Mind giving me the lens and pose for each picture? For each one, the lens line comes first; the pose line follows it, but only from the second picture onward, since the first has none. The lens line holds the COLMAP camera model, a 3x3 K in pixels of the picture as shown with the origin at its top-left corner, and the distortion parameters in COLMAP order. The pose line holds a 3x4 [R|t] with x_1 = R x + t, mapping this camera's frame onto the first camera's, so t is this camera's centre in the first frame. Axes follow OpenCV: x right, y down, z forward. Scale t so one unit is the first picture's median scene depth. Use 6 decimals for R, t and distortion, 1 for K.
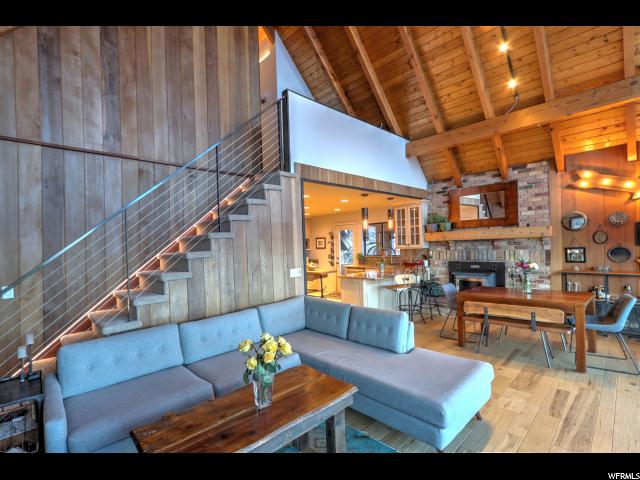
lens RADIAL K [[303.2, 0, 318.8], [0, 303.2, 251.9], [0, 0, 1]] dist [0.023164, -0.003199]
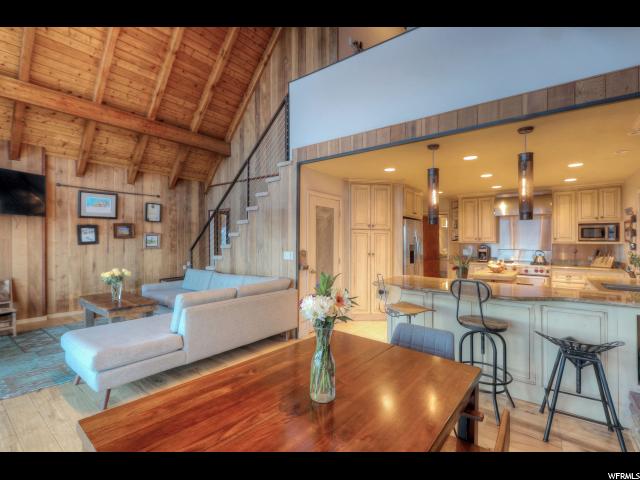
lens RADIAL K [[303.2, 0, 325.4], [0, 303.2, 237.0], [0, 0, 1]] dist [0.023164, -0.003199]
pose [[0.138652, 0.023997, -0.990050, 0.753533], [-0.039316, 0.999052, 0.018709, -0.016441], [0.989560, 0.036331, 0.139464, 0.748033]]
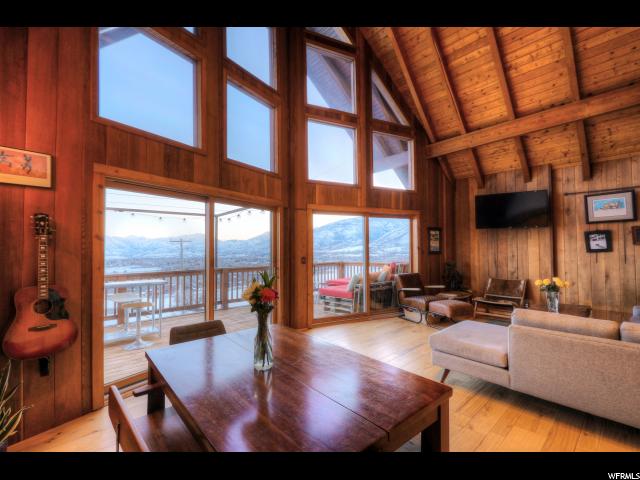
lens RADIAL K [[303.2, 0, 315.9], [0, 303.2, 245.3], [0, 0, 1]] dist [0.023164, -0.003199]
pose [[-0.998154, 0.044914, 0.040888, 0.457711], [0.045407, 0.998906, 0.011196, -0.012315], [-0.040340, 0.013032, -0.999101, 1.074265]]
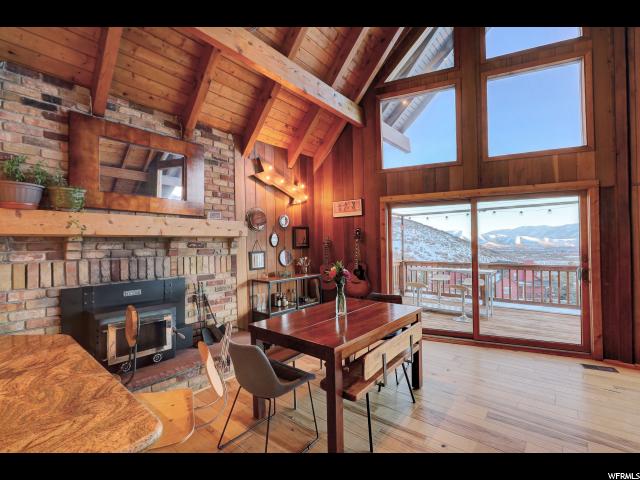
lens RADIAL K [[303.2, 0, 329.4], [0, 303.2, 242.3], [0, 0, 1]] dist [0.023164, -0.003199]
pose [[-0.105121, 0.041255, 0.993603, -0.003949], [0.041687, 0.998444, -0.037046, -0.000066], [-0.993585, 0.037526, -0.106677, 0.839841]]
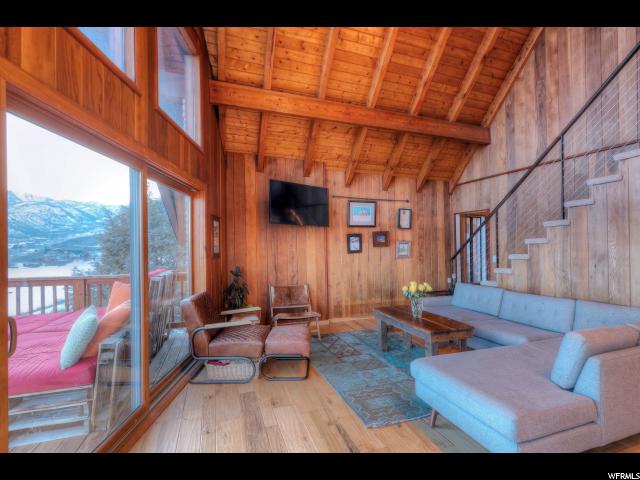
lens RADIAL K [[307.3, 0, 322.2], [0, 307.3, 246.0], [0, 0, 1]] dist [0.028287, -0.000315]
pose [[-0.399840, 0.033872, -0.915959, 0.630935], [-0.011266, 0.999060, 0.041864, -0.008035], [0.916516, 0.027058, -0.399083, 0.430277]]
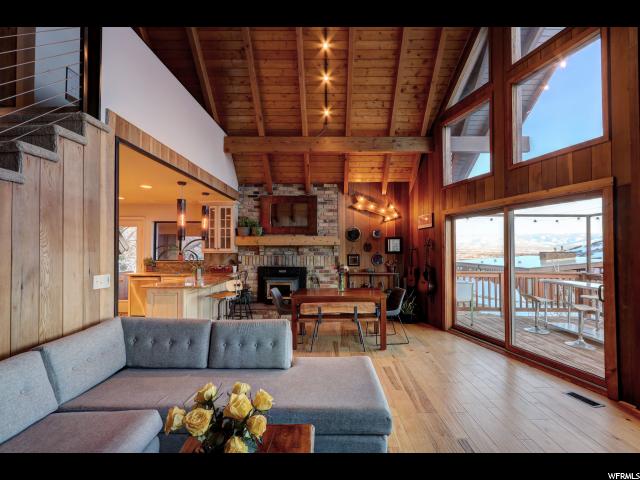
lens RADIAL K [[303.2, 0, 321.3], [0, 303.2, 247.8], [0, 0, 1]] dist [0.023164, -0.003199]
pose [[0.715593, 0.039129, 0.697421, -0.145458], [-0.008689, 0.998851, -0.047126, 0.018564], [-0.698464, 0.027664, 0.715111, 0.171080]]
